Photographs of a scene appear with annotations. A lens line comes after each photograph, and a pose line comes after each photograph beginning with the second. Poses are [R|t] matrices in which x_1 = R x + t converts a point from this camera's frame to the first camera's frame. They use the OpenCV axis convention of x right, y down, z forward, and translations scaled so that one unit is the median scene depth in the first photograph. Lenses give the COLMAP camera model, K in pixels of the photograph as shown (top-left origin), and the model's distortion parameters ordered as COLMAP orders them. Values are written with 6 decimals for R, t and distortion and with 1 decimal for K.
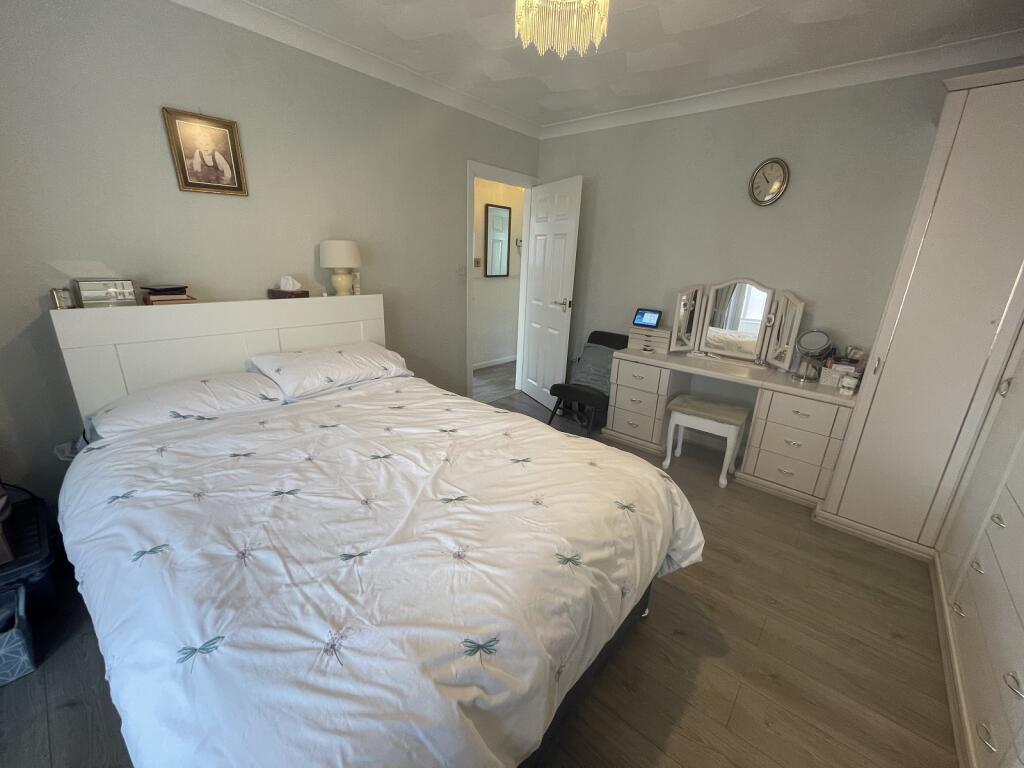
lens RADIAL K [[410.6, 0, 512.0], [0, 410.6, 384.0], [0, 0, 1]] dist [-0.001755, -0.000203]
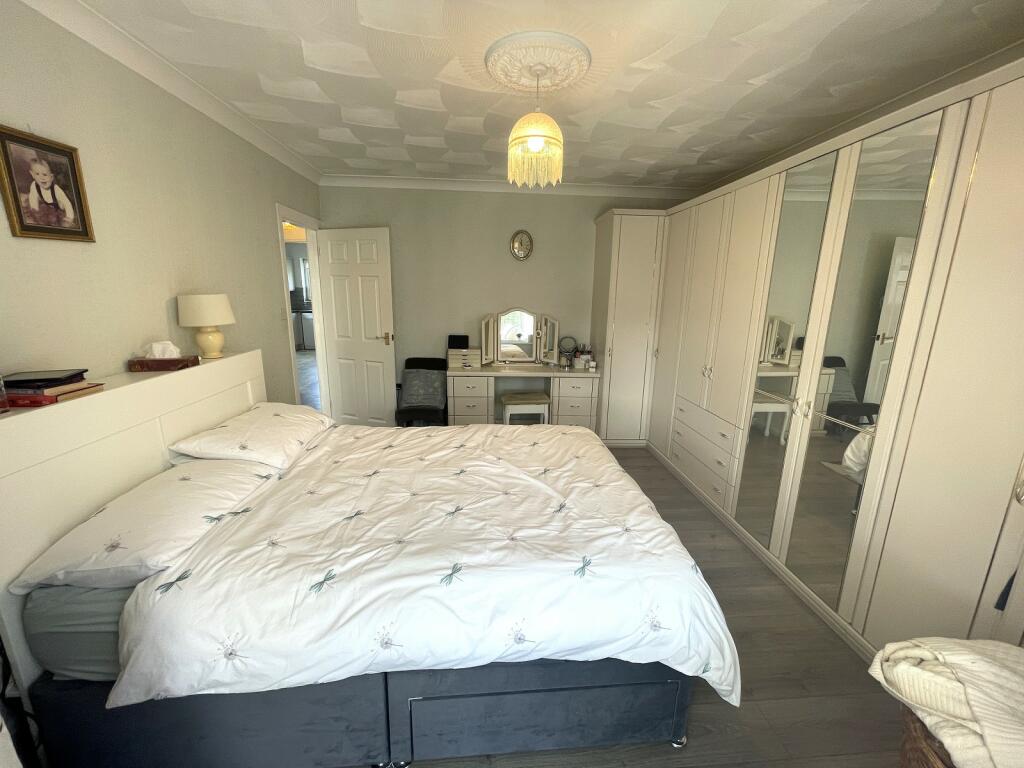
lens RADIAL K [[410.6, 0, 512.0], [0, 410.6, 384.0], [0, 0, 1]] dist [-0.001755, -0.000203]
pose [[0.708706, -0.184937, 0.680833, -0.735042], [0.220859, 0.974683, 0.034856, -0.068475], [-0.670043, 0.125665, 0.731609, -0.036862]]
